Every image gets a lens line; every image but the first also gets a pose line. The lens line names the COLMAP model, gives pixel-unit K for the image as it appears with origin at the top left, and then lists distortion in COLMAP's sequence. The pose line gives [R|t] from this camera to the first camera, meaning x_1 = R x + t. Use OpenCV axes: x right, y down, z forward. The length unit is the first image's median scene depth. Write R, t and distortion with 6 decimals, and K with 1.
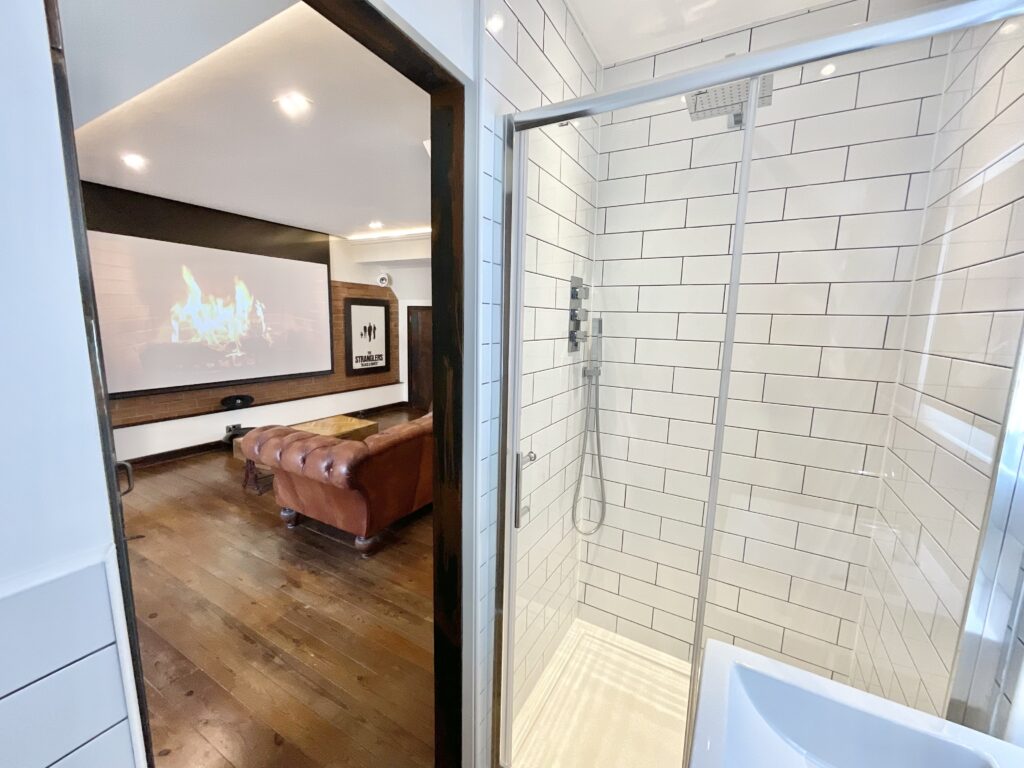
lens RADIAL K [[416.2, 0, 509.5], [0, 416.2, 384.2], [0, 0, 1]] dist [-0.002688, 0.001594]
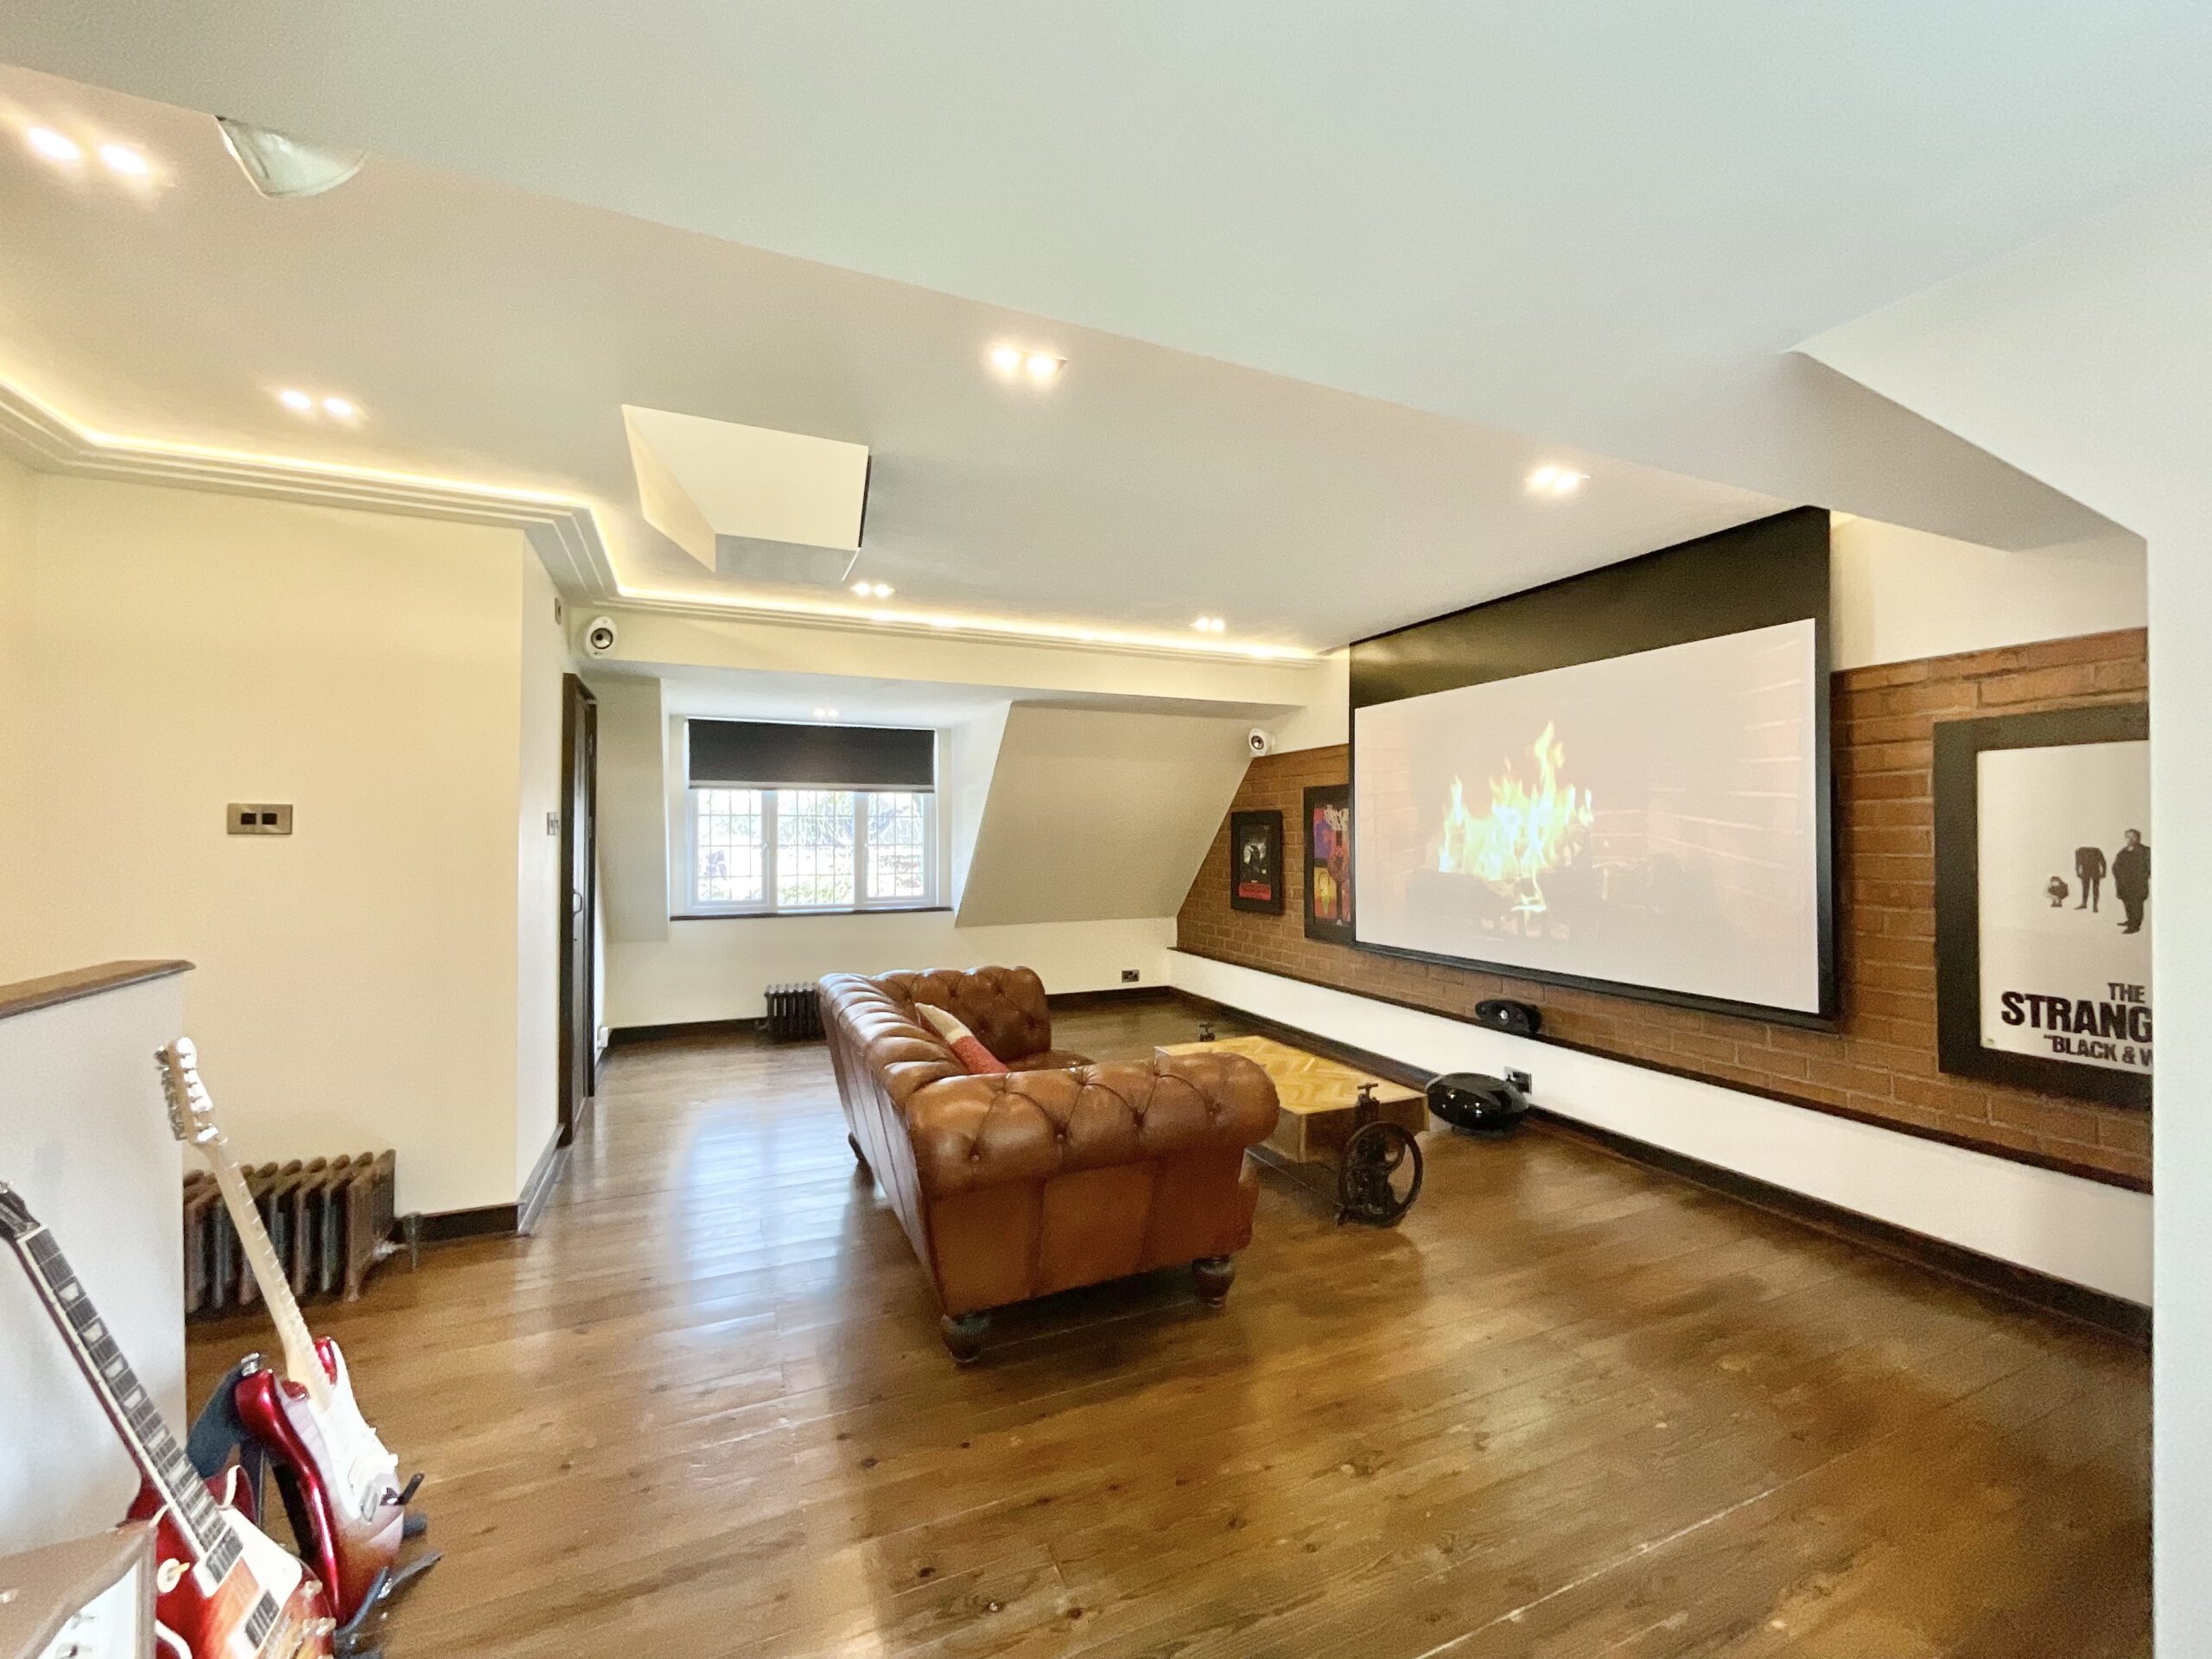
lens RADIAL K [[899.1, 0, 1103.2], [0, 899.1, 832.7], [0, 0, 1]] dist [-0.002688, 0.001594]
pose [[-0.598029, -0.032429, -0.800818, 0.284696], [-0.141595, 0.987739, 0.065741, -0.120142], [0.788868, 0.152707, -0.595288, 0.973003]]
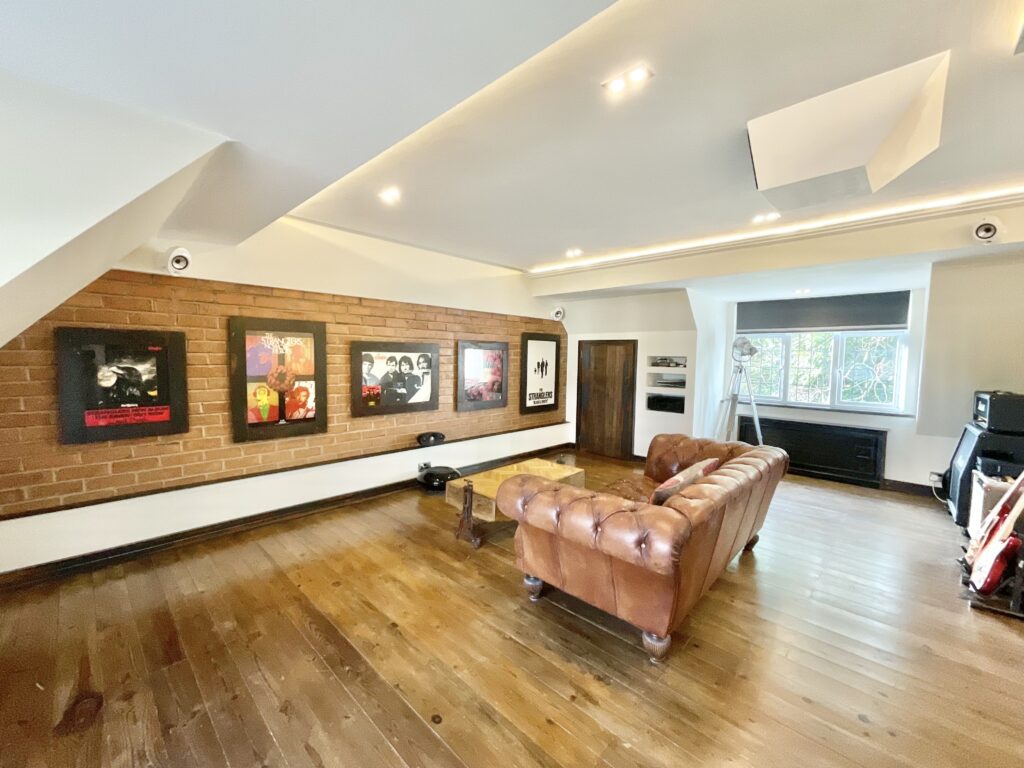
lens RADIAL K [[416.2, 0, 511.6], [0, 416.2, 384.7], [0, 0, 1]] dist [-0.002688, 0.001594]
pose [[0.969123, 0.005189, -0.246522, -0.189032], [-0.027358, 0.995869, -0.086586, -0.004148], [0.245054, 0.090657, 0.965262, 0.078450]]
